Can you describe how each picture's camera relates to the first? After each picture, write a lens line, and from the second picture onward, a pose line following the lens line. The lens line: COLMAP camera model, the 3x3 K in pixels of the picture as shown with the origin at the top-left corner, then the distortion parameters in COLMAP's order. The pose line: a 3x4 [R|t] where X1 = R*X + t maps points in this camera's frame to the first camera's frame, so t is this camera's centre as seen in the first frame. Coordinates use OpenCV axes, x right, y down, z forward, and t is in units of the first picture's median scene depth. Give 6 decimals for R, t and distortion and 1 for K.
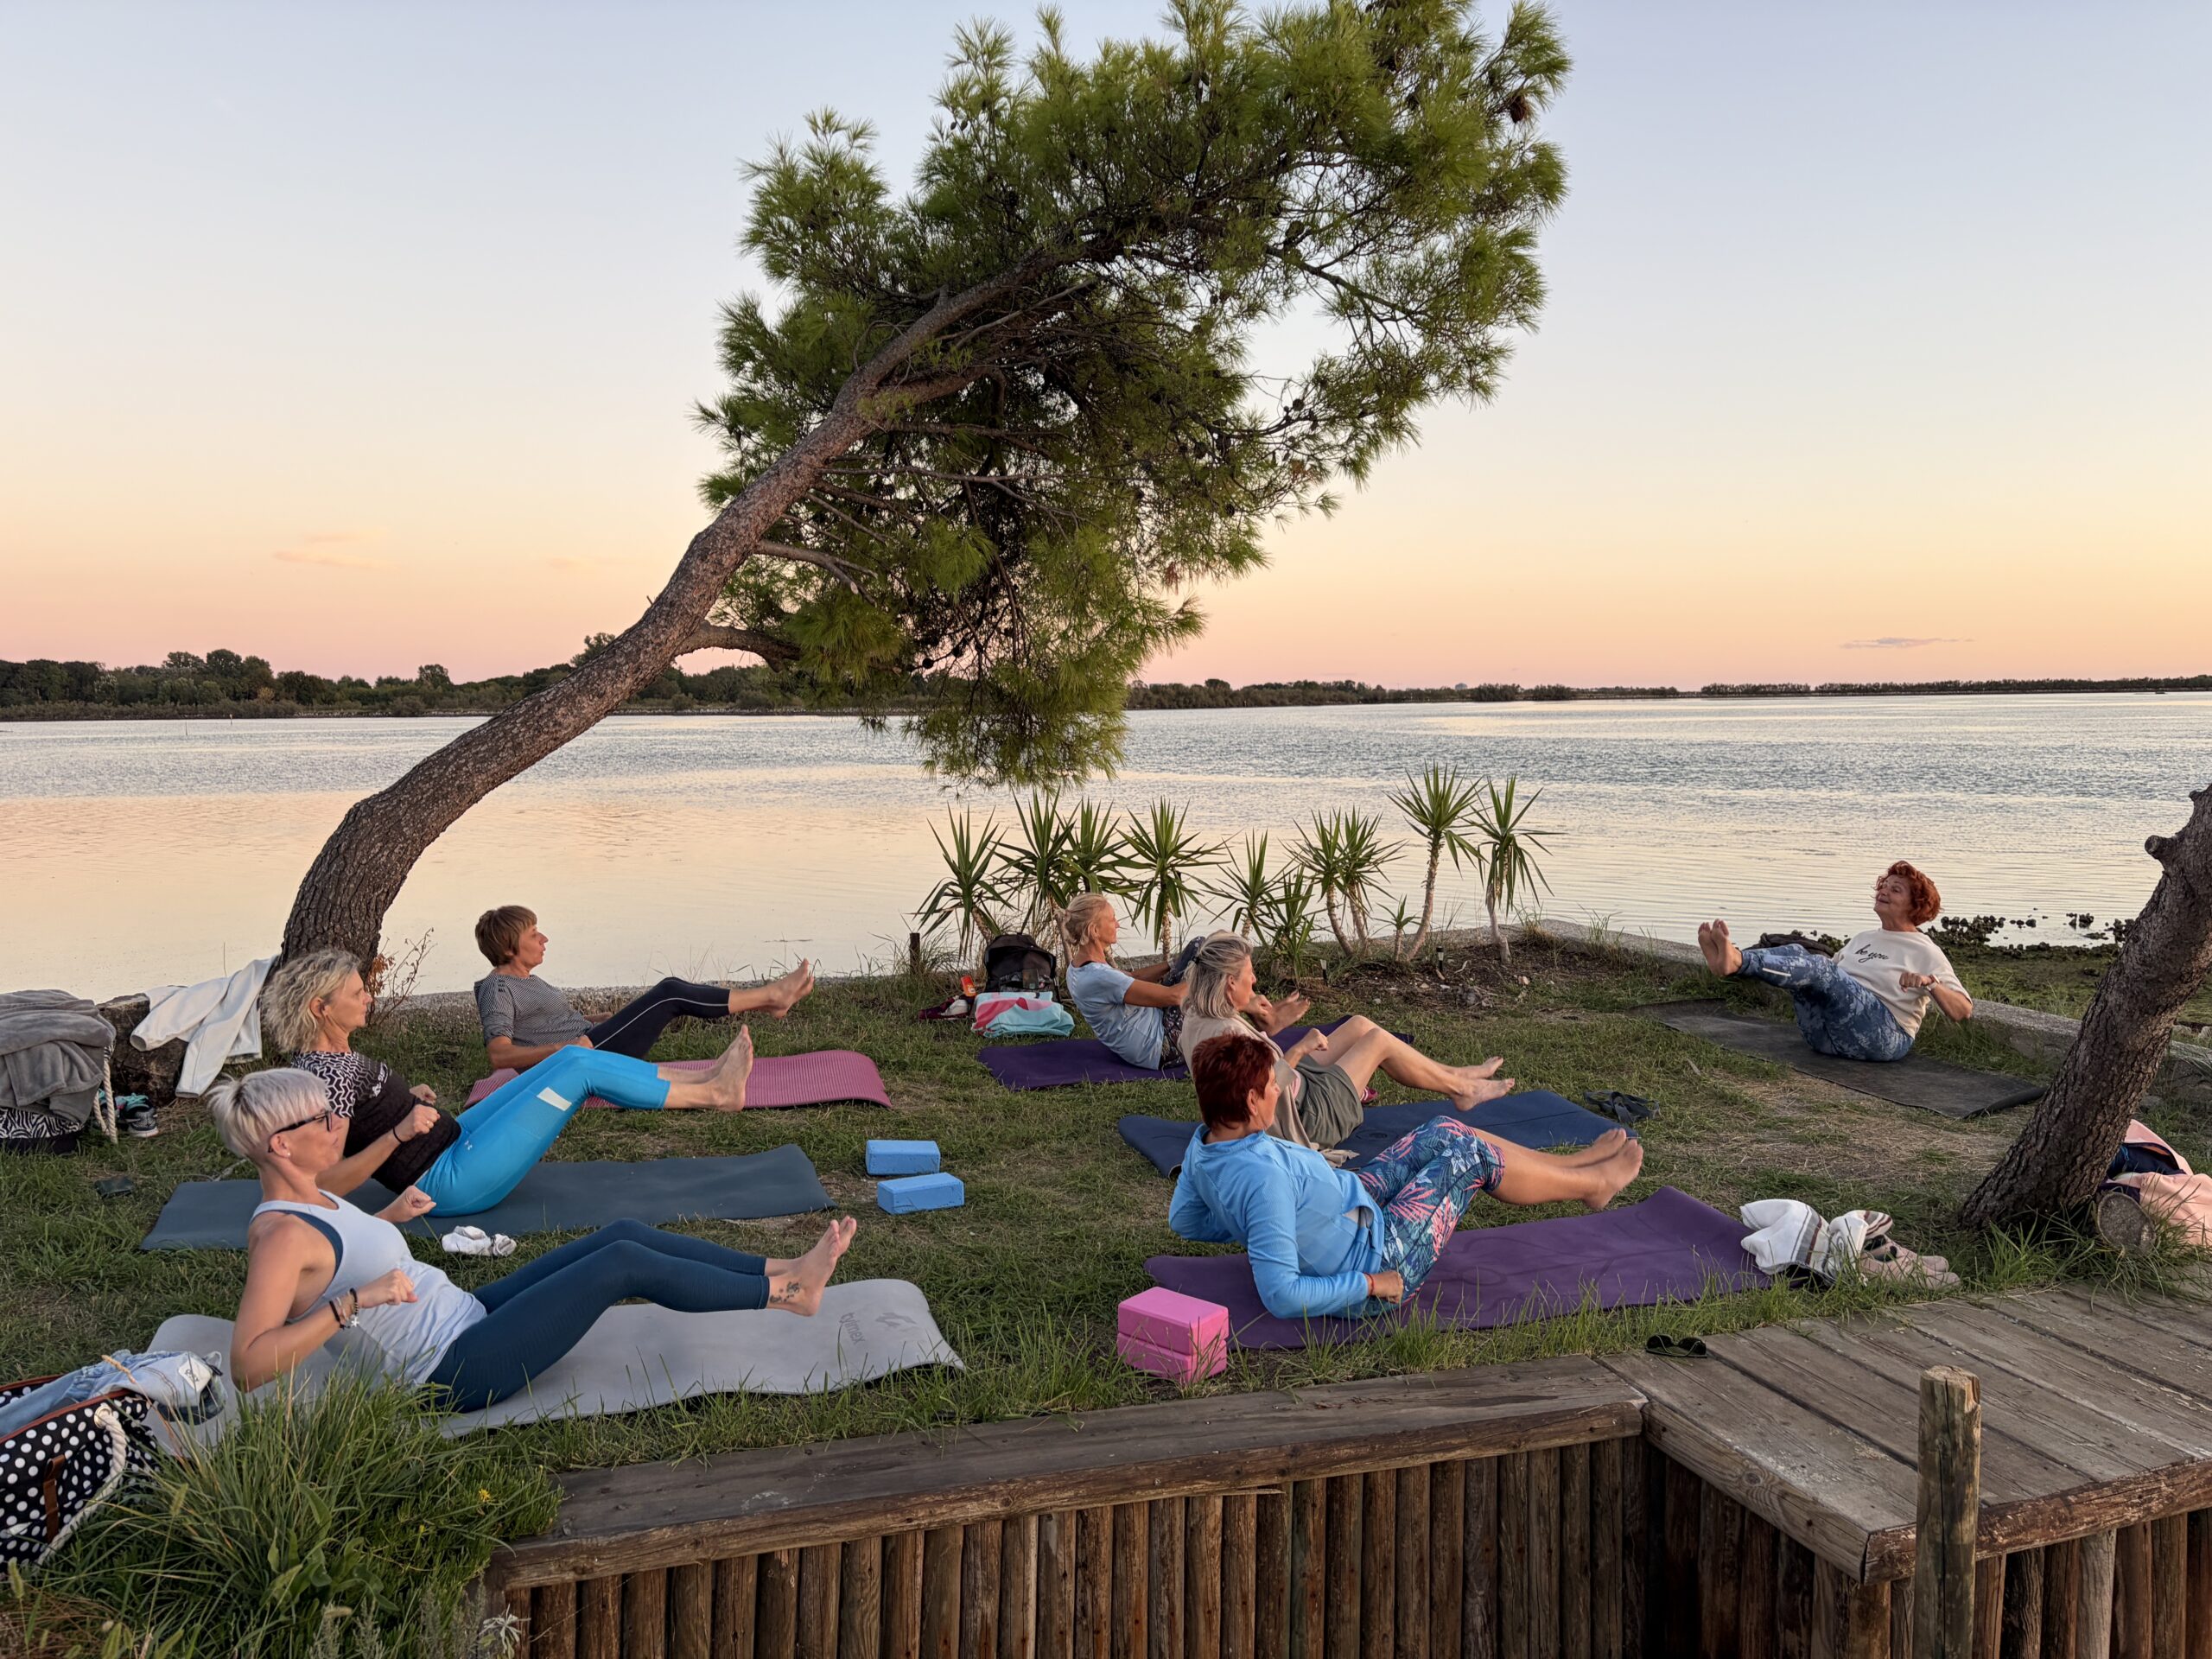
lens RADIAL K [[1662.6, 0, 1118.0], [0, 1662.6, 830.5], [0, 0, 1]] dist [0.046726, -0.046750]
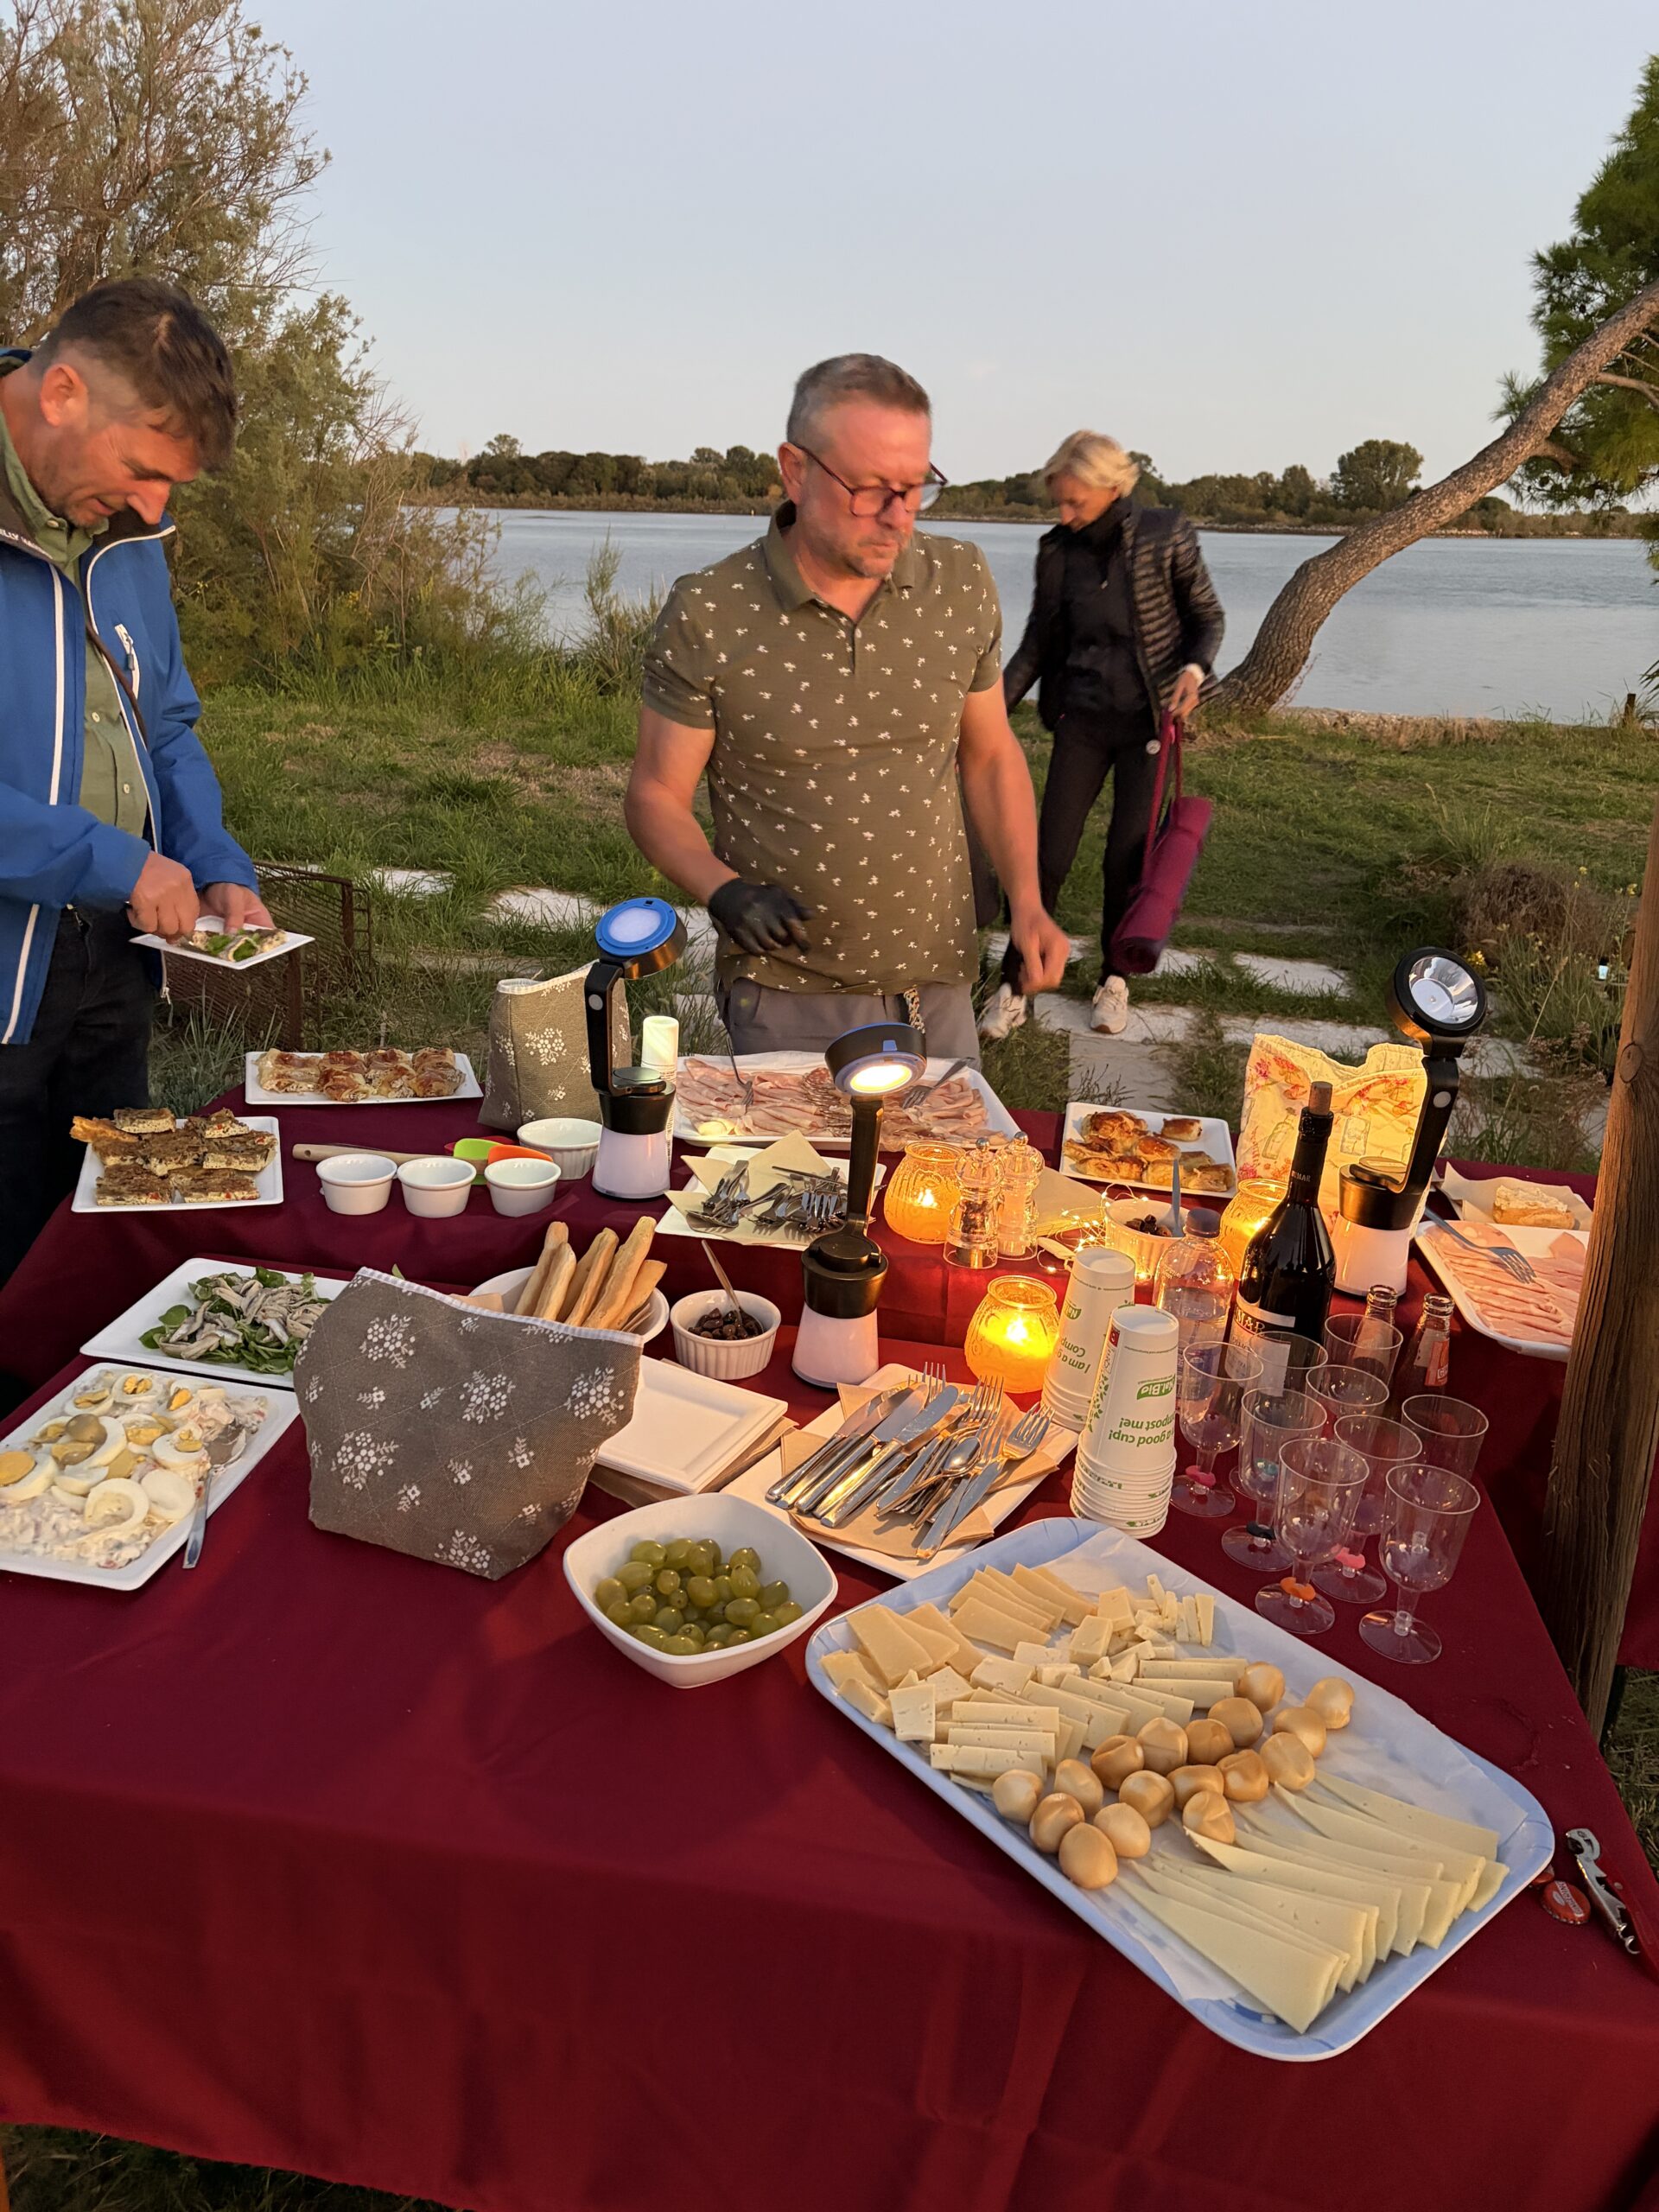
lens RADIAL K [[1662.6, 0, 828.7], [0, 1662.6, 1105.8], [0, 0, 1]] dist [0.046726, -0.046750]
pose [[0.908039, 0.173292, -0.381359, -0.146359], [-0.068803, 0.959751, 0.272293, 0.061253], [0.413196, -0.221015, 0.883415, -0.530078]]
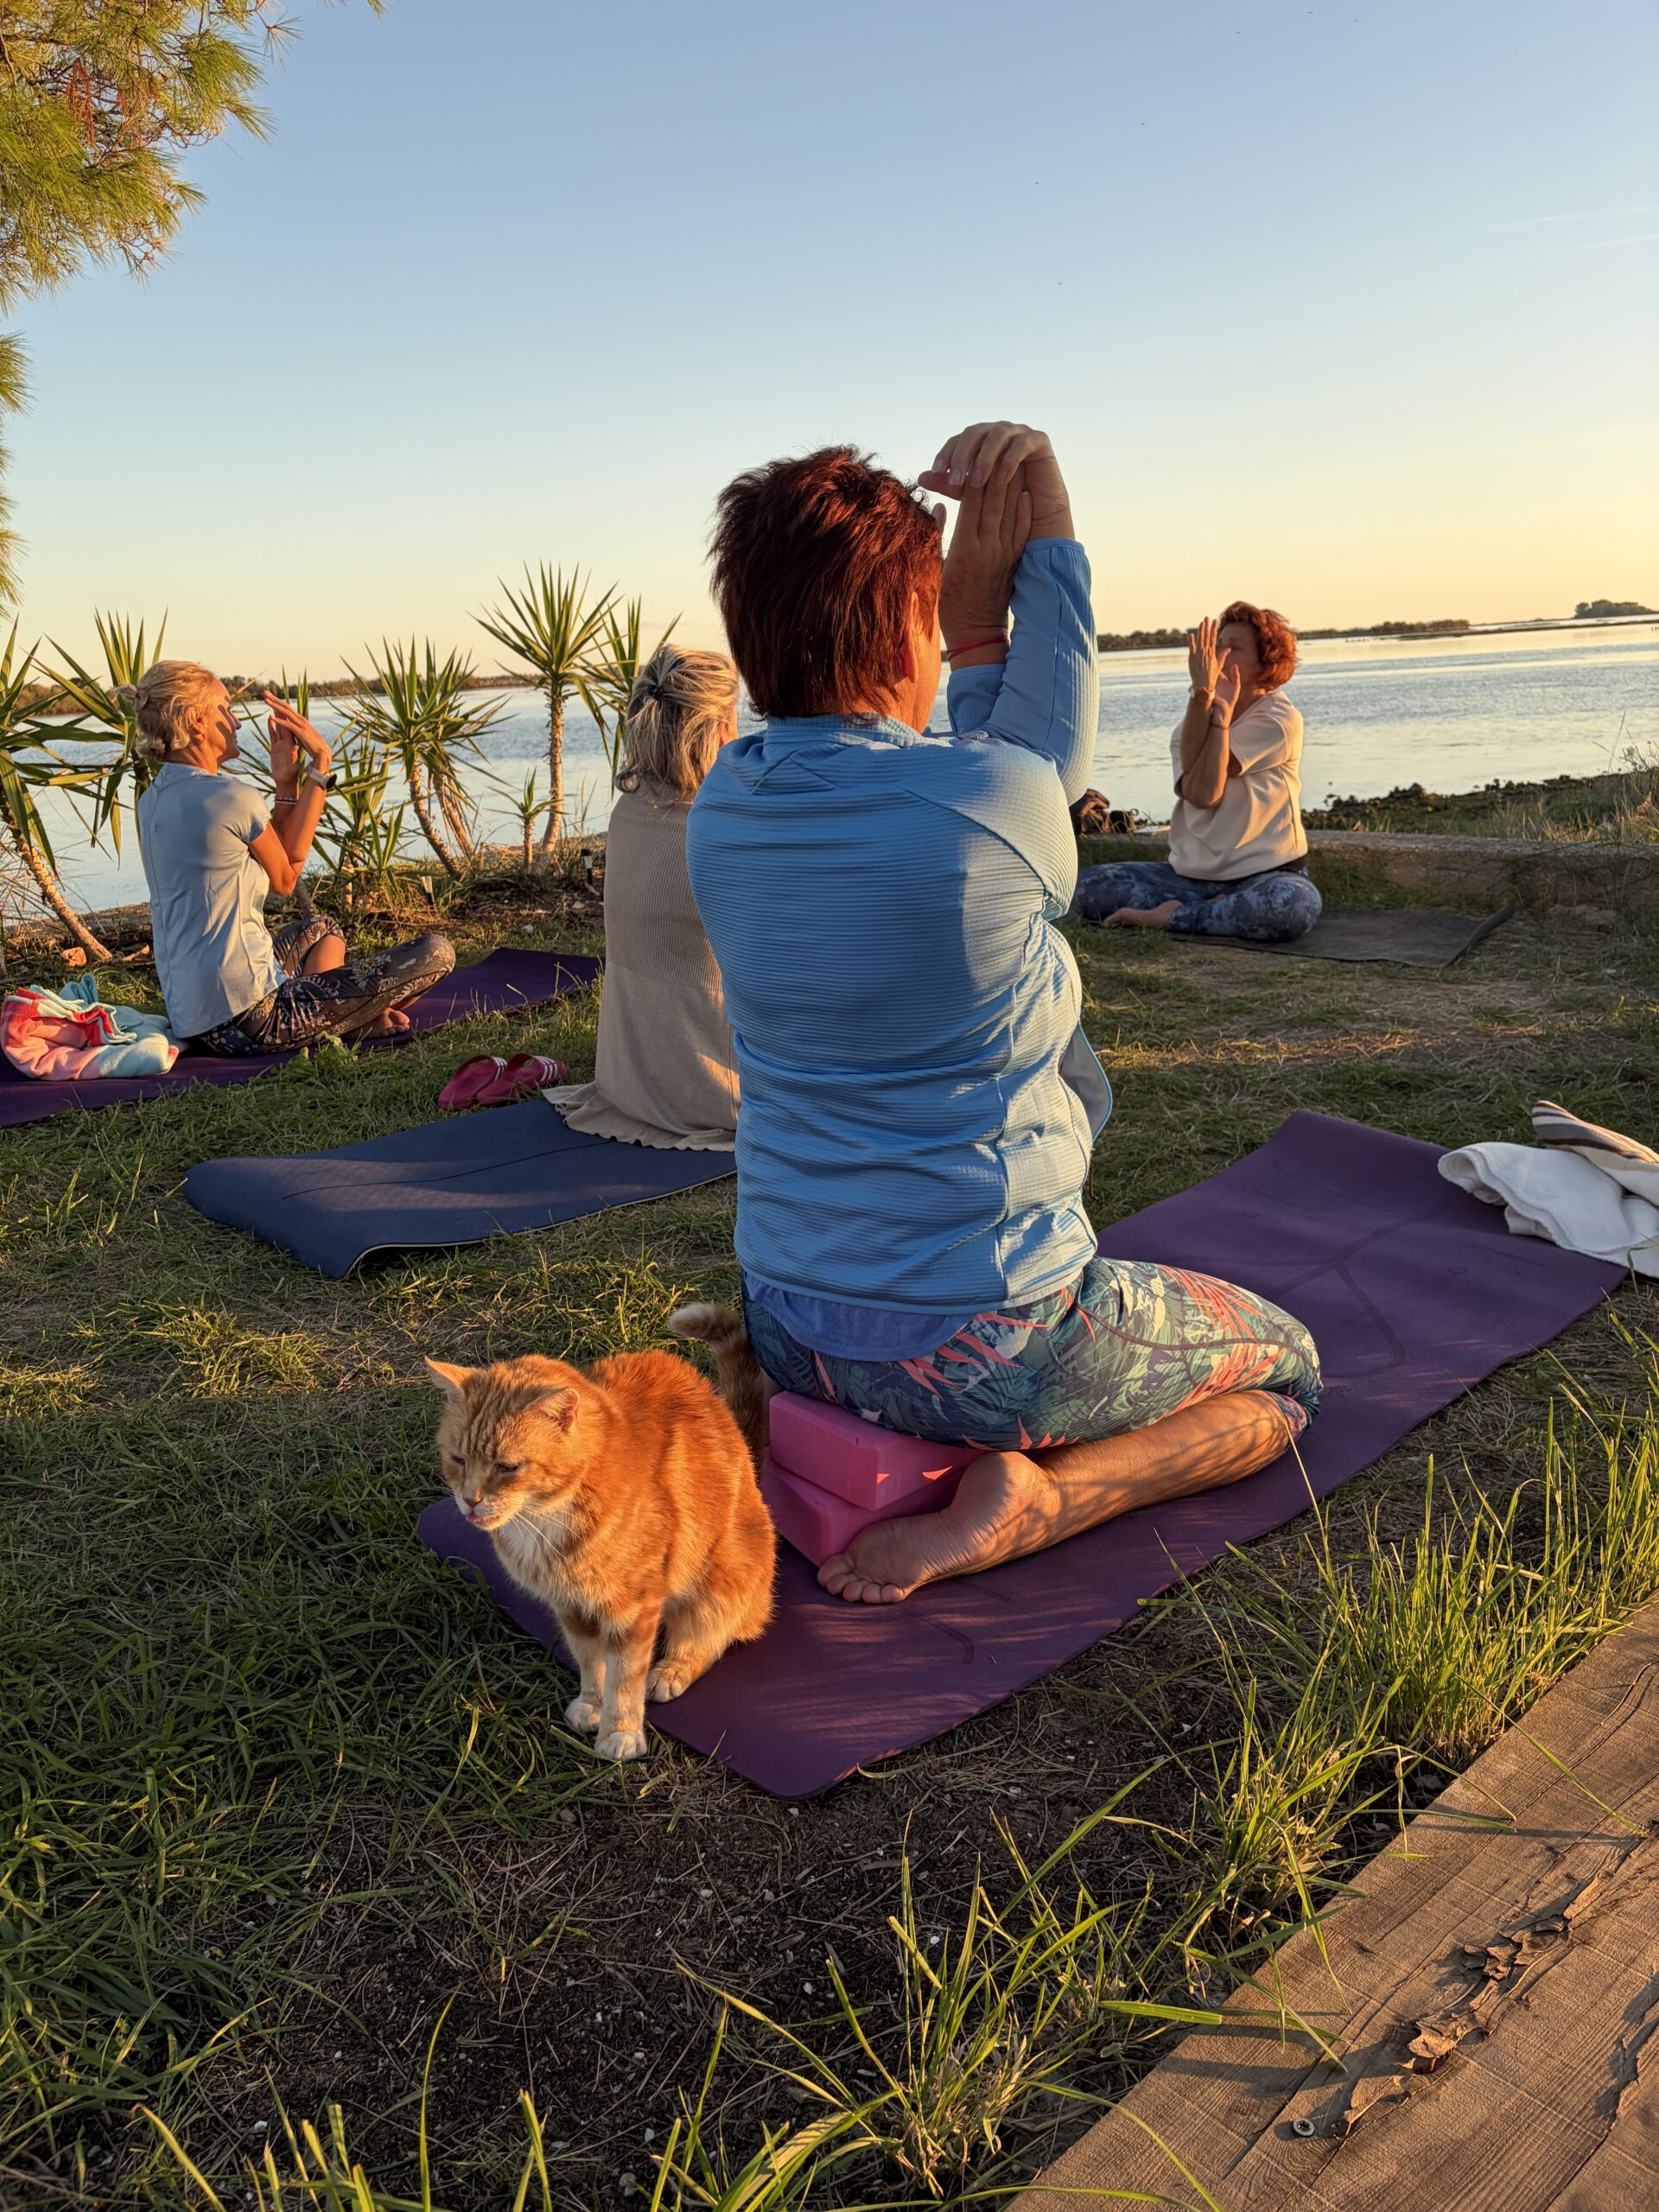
lens RADIAL K [[1662.6, 0, 792.9], [0, 1662.6, 1108.0], [0, 0, 1]] dist [0.046726, -0.046750]
pose [[0.898871, -0.150797, 0.411450, -0.027768], [0.081981, 0.980217, 0.180152, 0.067461], [-0.430476, -0.128202, 0.893451, 0.398727]]
